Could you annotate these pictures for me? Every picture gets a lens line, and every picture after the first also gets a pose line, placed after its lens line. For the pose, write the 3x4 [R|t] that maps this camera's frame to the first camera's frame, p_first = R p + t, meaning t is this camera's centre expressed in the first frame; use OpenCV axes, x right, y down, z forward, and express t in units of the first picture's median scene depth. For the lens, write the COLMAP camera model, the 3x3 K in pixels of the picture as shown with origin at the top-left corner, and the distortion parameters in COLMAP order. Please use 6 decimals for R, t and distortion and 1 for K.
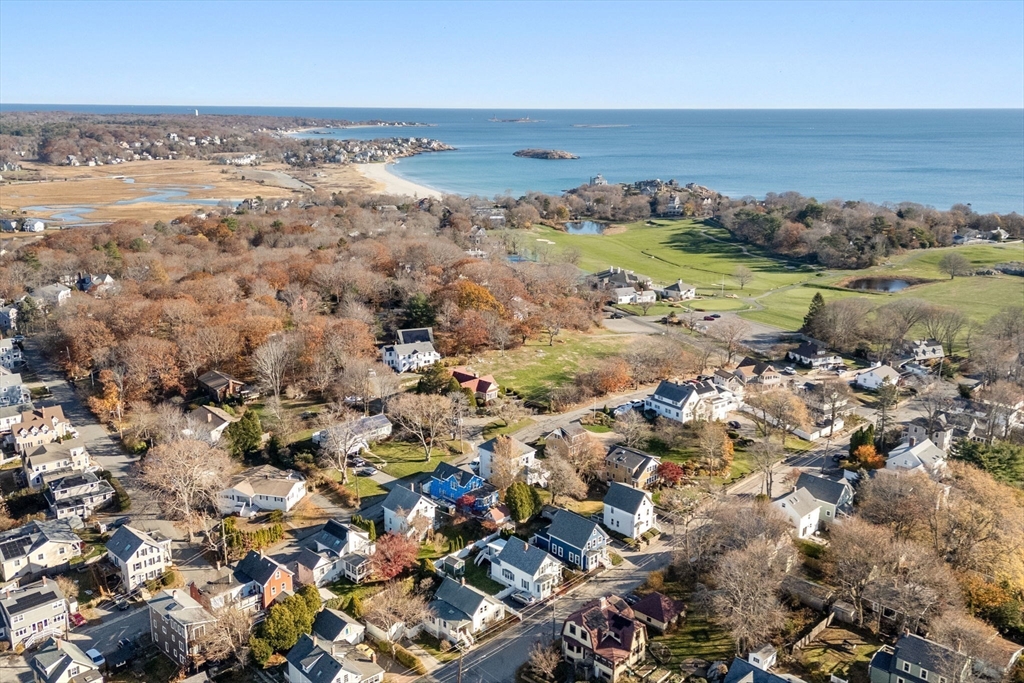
lens RADIAL K [[889.6, 0, 512.0], [0, 889.6, 341.5], [0, 0, 1]] dist [0.131301, -0.202028]
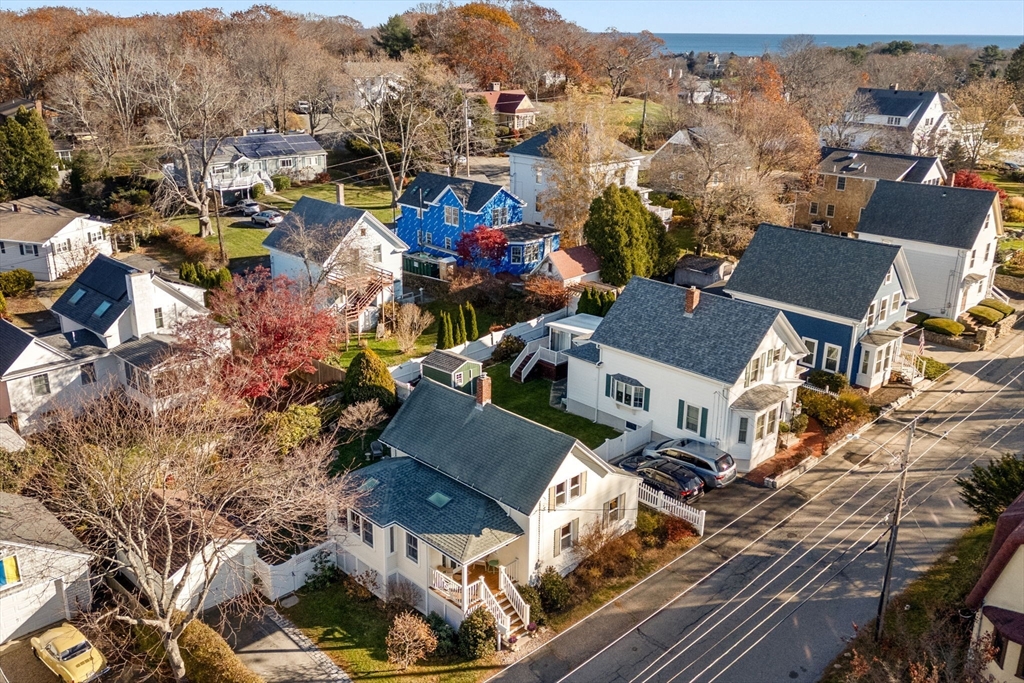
lens RADIAL K [[889.6, 0, 512.0], [0, 889.6, 341.5], [0, 0, 1]] dist [0.131301, -0.202028]
pose [[0.999965, 0.008315, -0.000403, -0.042174], [-0.008253, 0.996497, 0.083224, 0.210841], [0.001093, -0.083218, 0.996531, 0.675299]]
